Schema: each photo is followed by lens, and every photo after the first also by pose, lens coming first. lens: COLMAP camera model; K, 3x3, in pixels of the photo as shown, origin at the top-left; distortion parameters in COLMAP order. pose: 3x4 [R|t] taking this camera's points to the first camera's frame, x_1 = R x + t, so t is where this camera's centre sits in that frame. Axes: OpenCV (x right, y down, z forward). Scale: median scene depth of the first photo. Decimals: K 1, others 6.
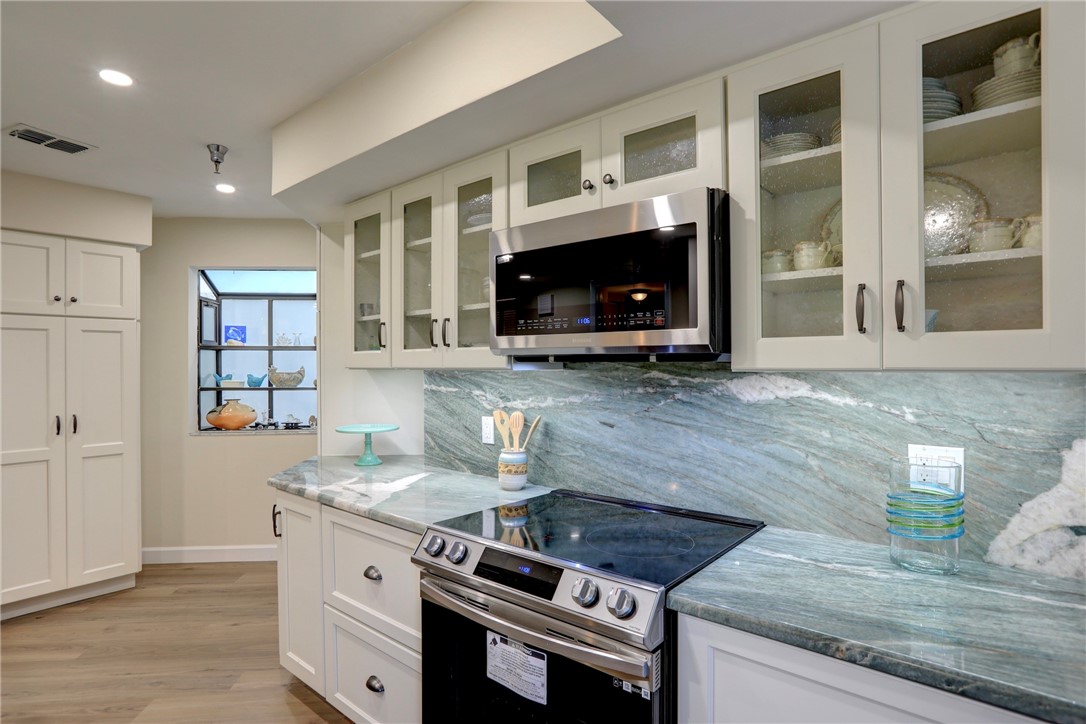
lens RADIAL K [[551.1, 0, 541.8], [0, 551.1, 362.5], [0, 0, 1]] dist [-0.024032, 0.007356]
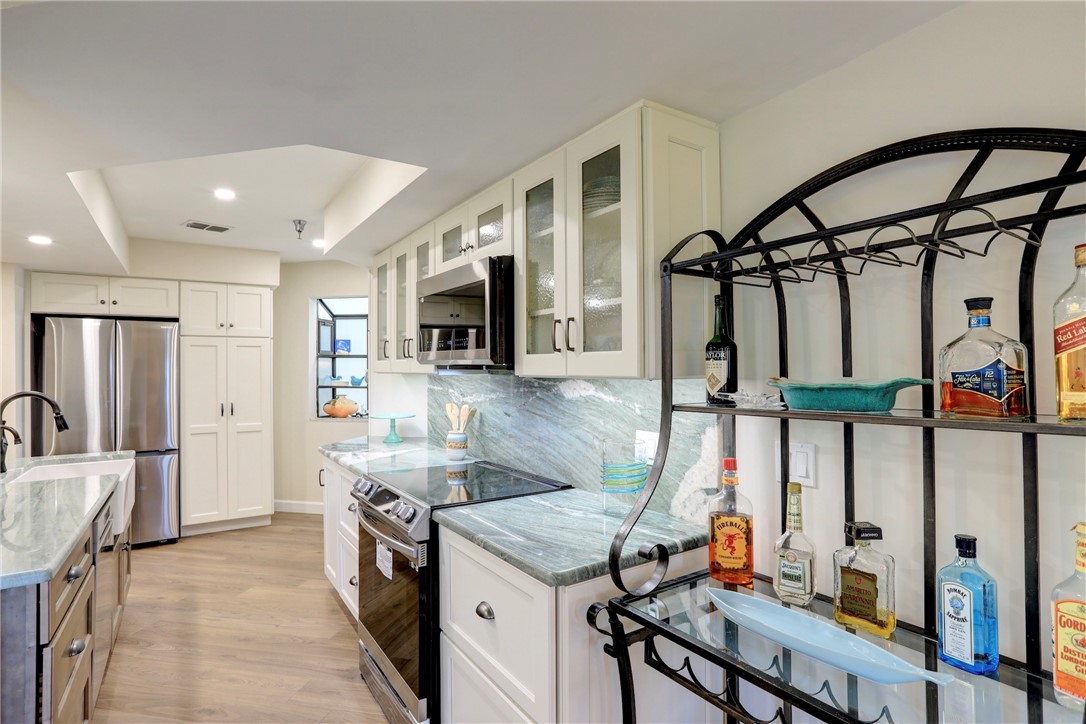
lens RADIAL K [[550.1, 0, 546.9], [0, 550.1, 362.1], [0, 0, 1]] dist [-0.035252, 0.000050]
pose [[0.959976, -0.002316, -0.280072, 0.533286], [0.001122, 0.999990, -0.004421, -0.010762], [0.280079, 0.003930, 0.959969, -0.257026]]
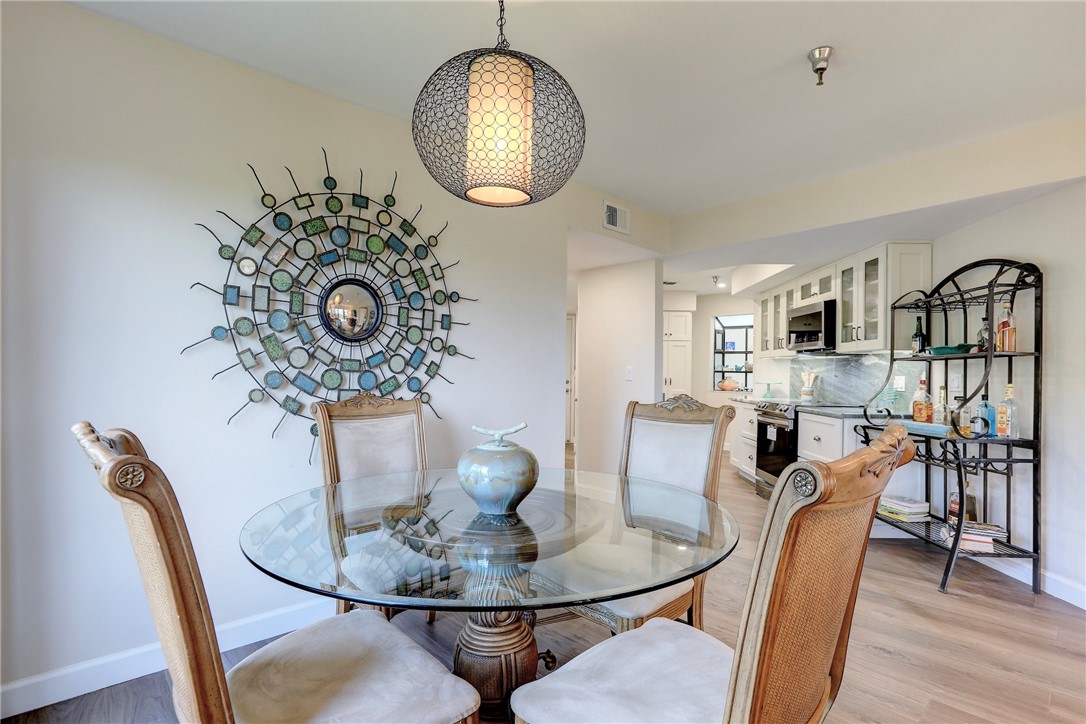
lens RADIAL K [[530.8, 0, 544.3], [0, 530.8, 367.3], [0, 0, 1]] dist [-0.026249, 0.000525]
pose [[0.611523, 0.007208, -0.791193, 1.137471], [-0.015276, 0.999880, -0.002697, 0.087065], [0.791079, 0.013735, 0.611560, -1.500621]]
